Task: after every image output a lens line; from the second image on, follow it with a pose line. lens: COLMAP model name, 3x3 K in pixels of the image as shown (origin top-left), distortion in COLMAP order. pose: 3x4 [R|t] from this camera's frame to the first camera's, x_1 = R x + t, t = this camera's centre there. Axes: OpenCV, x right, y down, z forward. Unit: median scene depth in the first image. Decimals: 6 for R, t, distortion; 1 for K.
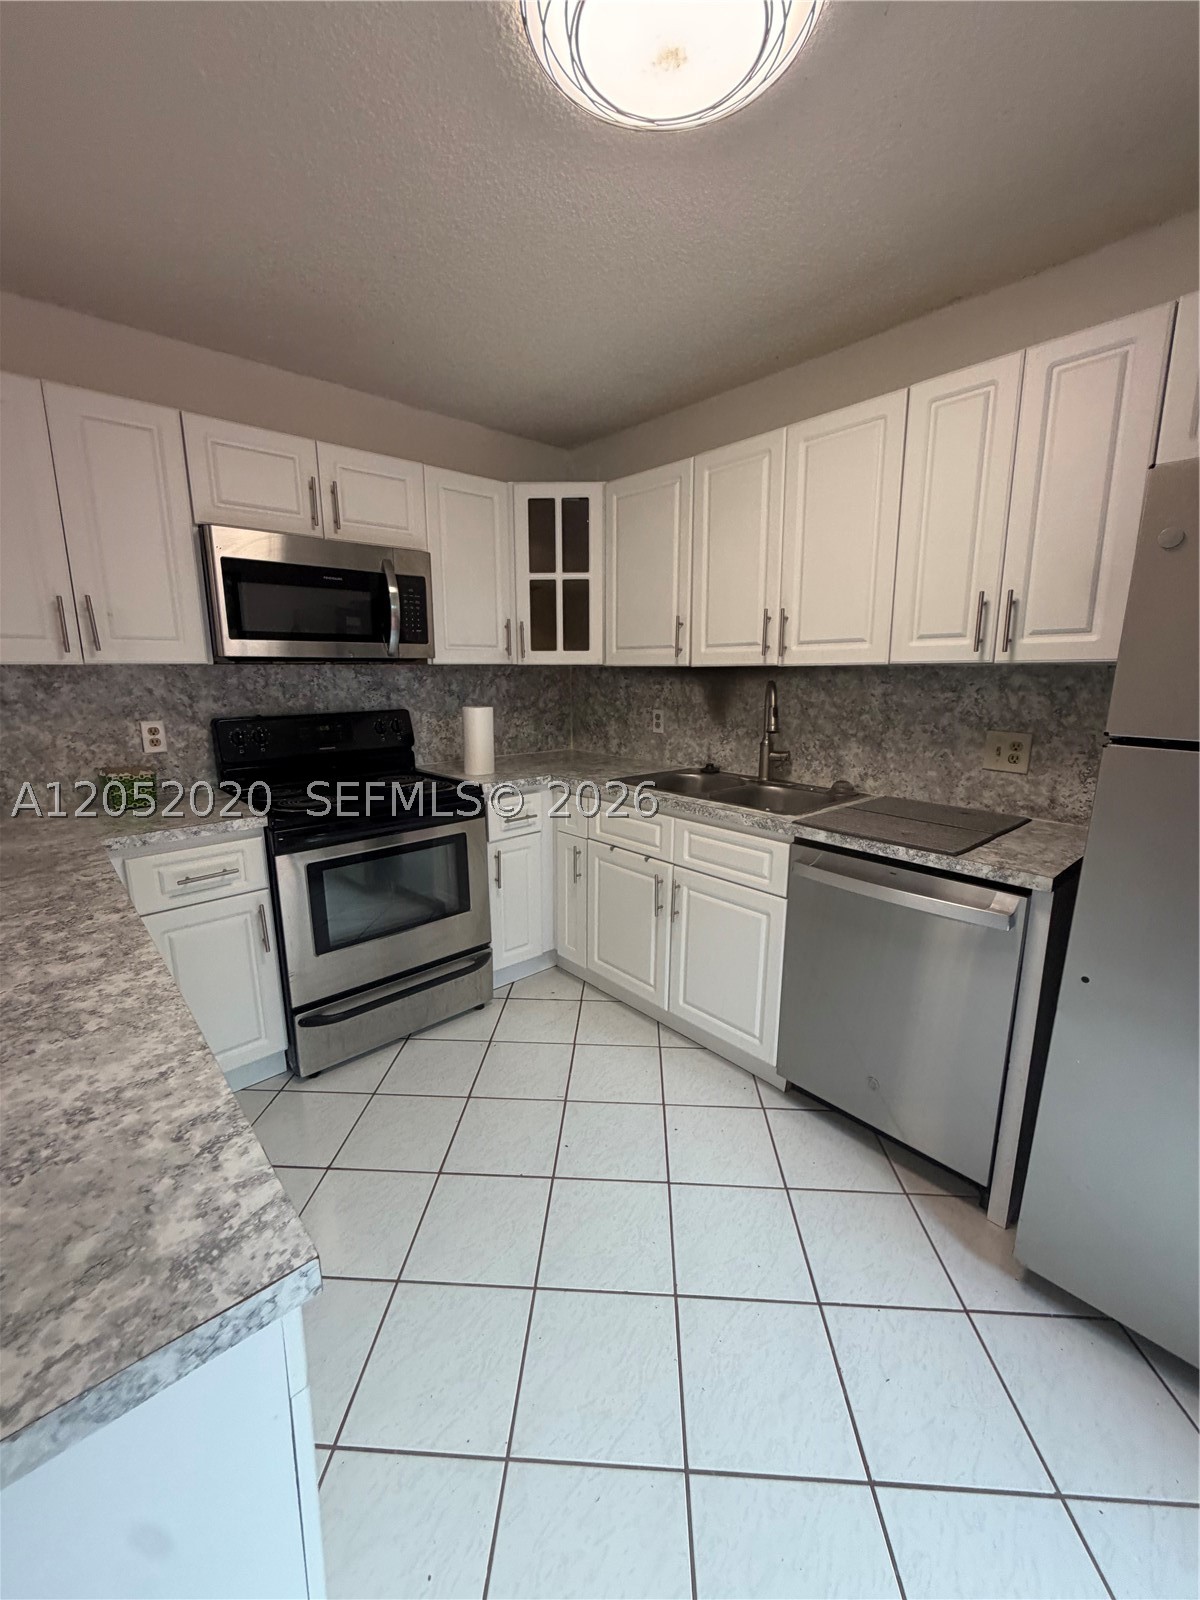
lens RADIAL K [[641.5, 0, 602.3], [0, 641.5, 793.5], [0, 0, 1]] dist [0.001363, 0.000229]
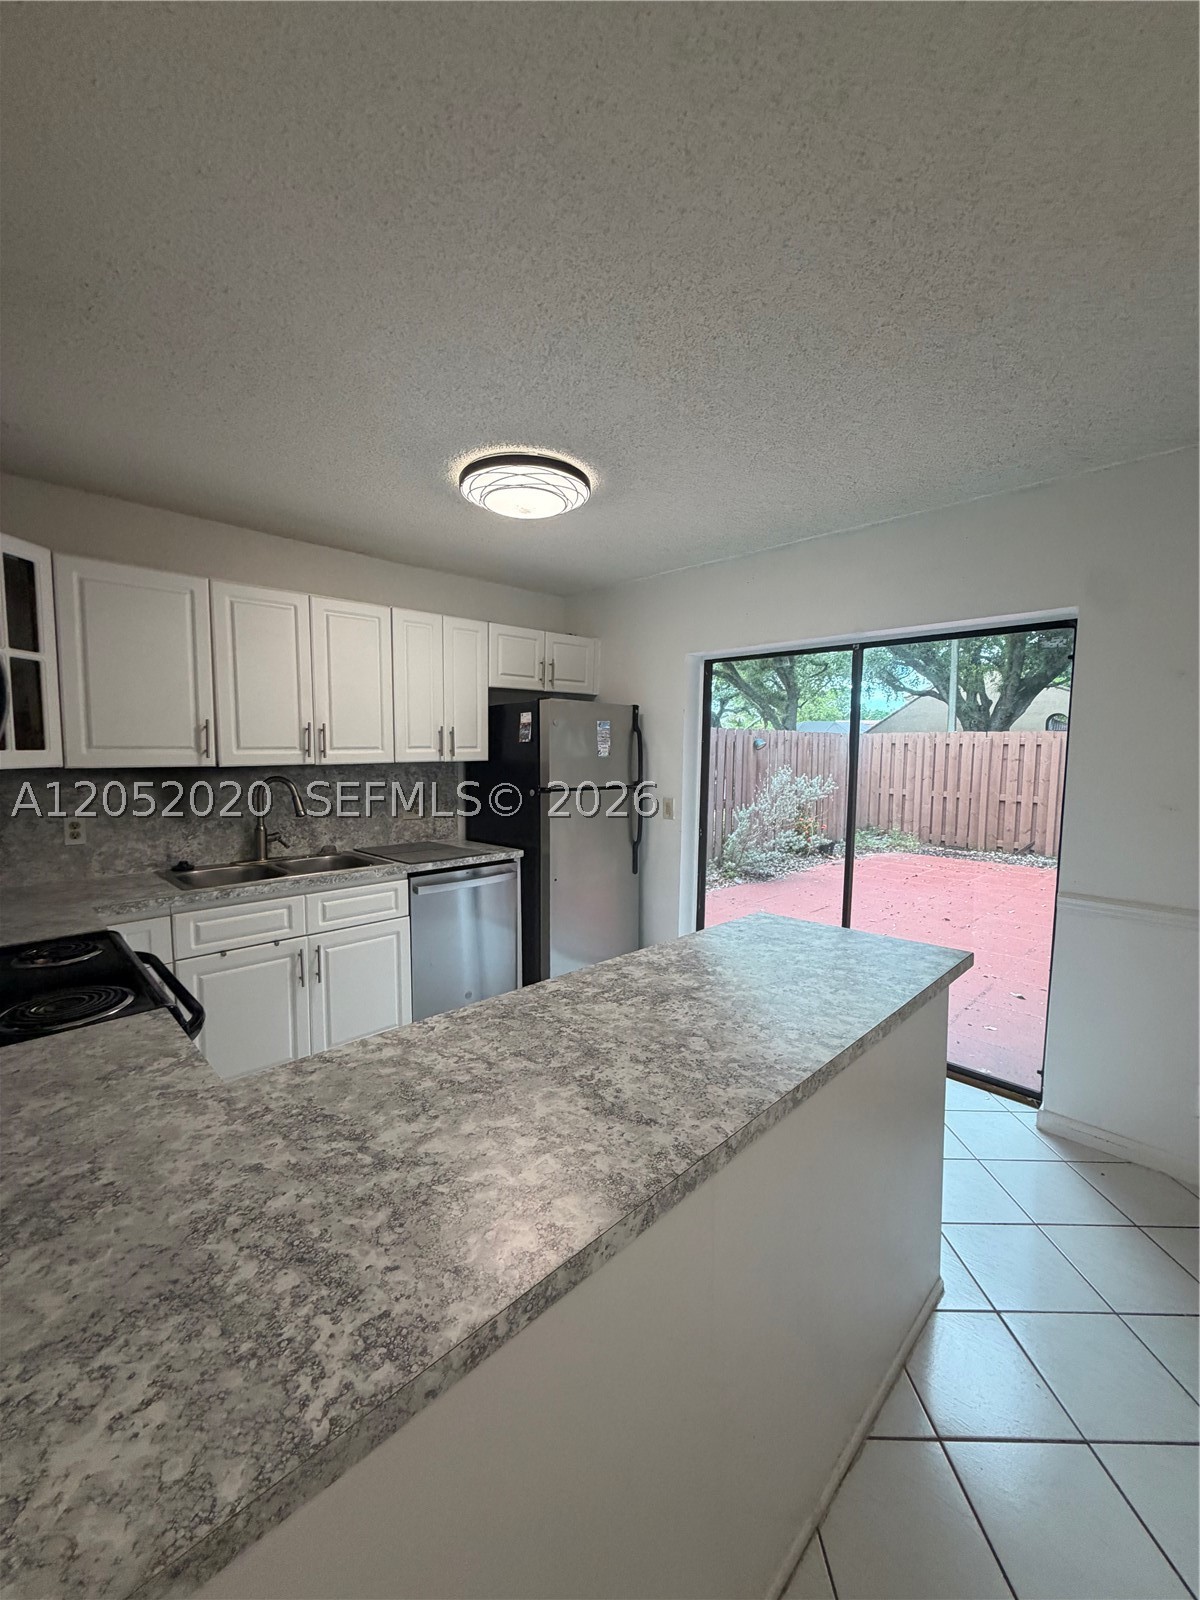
lens RADIAL K [[641.5, 0, 602.3], [0, 641.5, 793.5], [0, 0, 1]] dist [0.001363, 0.000229]
pose [[-0.052687, -0.073577, 0.995897, -1.228367], [0.186032, 0.979101, 0.082178, -0.159245], [-0.981130, 0.189598, -0.037898, 0.547958]]
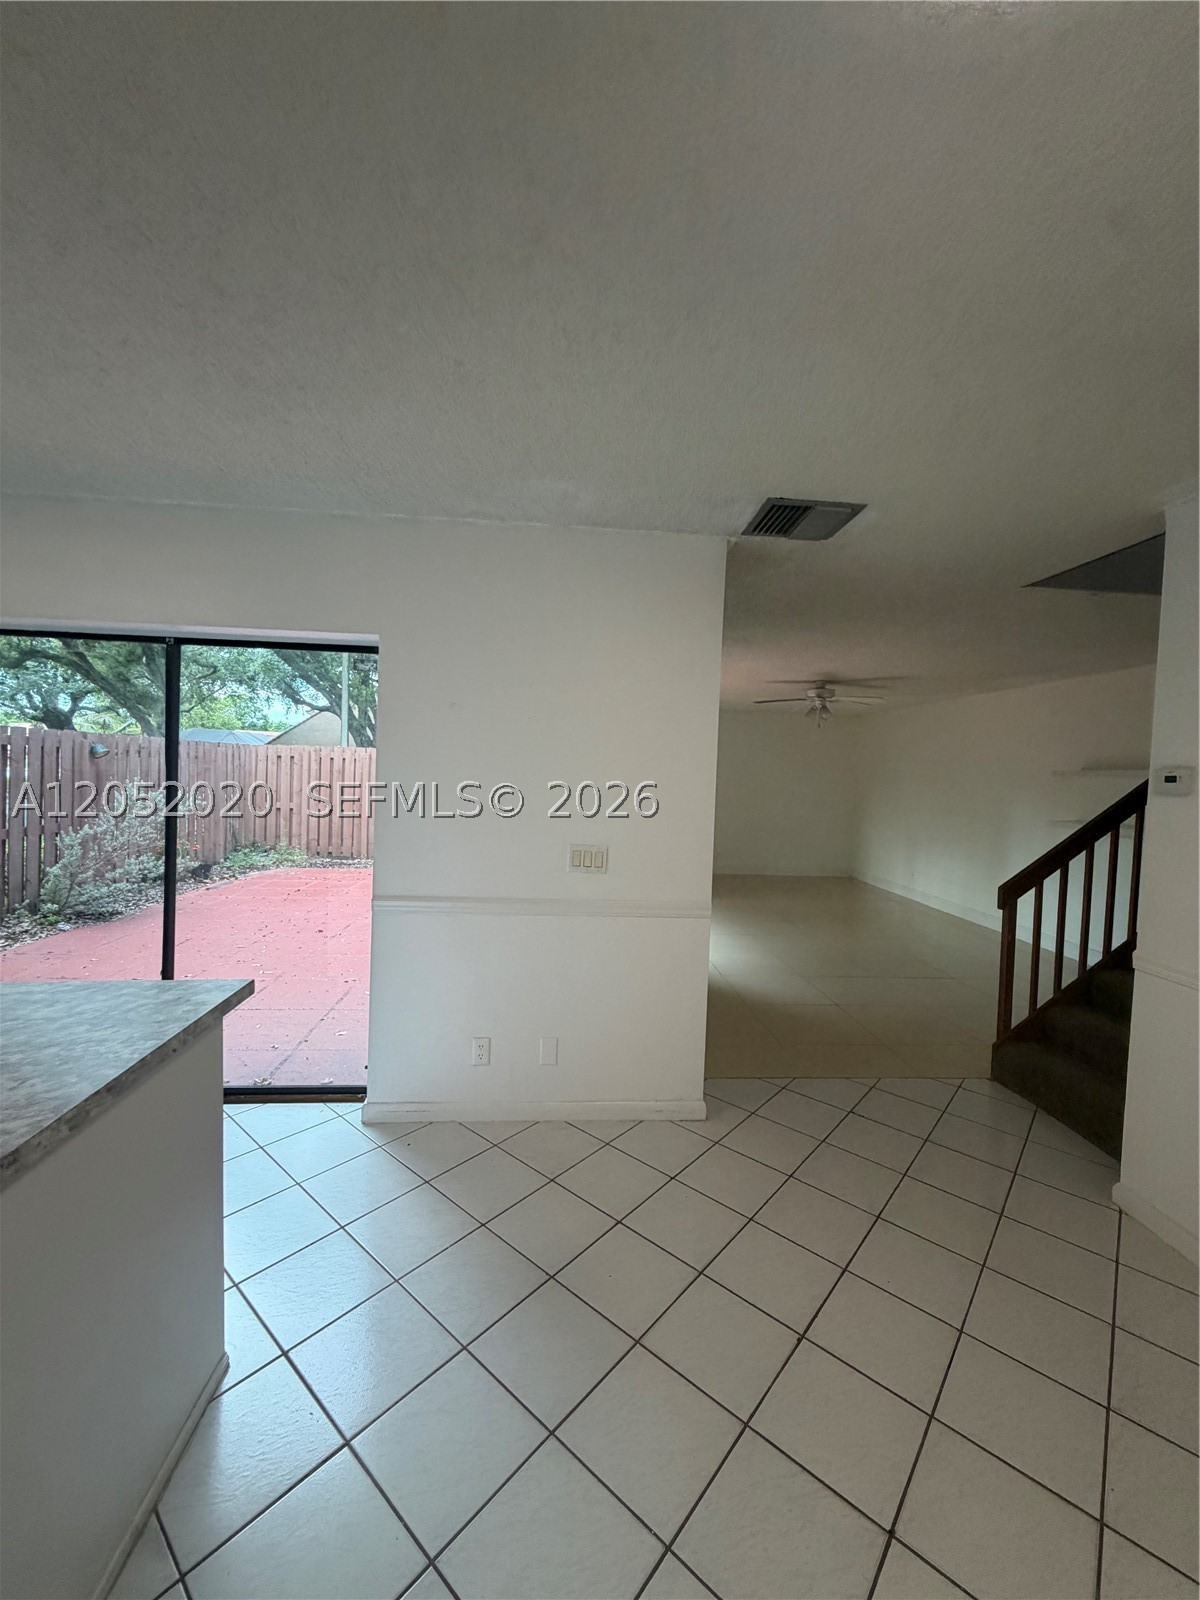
lens RADIAL K [[641.5, 0, 602.3], [0, 641.5, 793.5], [0, 0, 1]] dist [0.001363, 0.000229]
pose [[-0.795778, -0.046529, 0.603799, -1.229744], [0.085257, 0.978506, 0.187769, -0.149909], [-0.599557, 0.200901, -0.774706, 0.498610]]
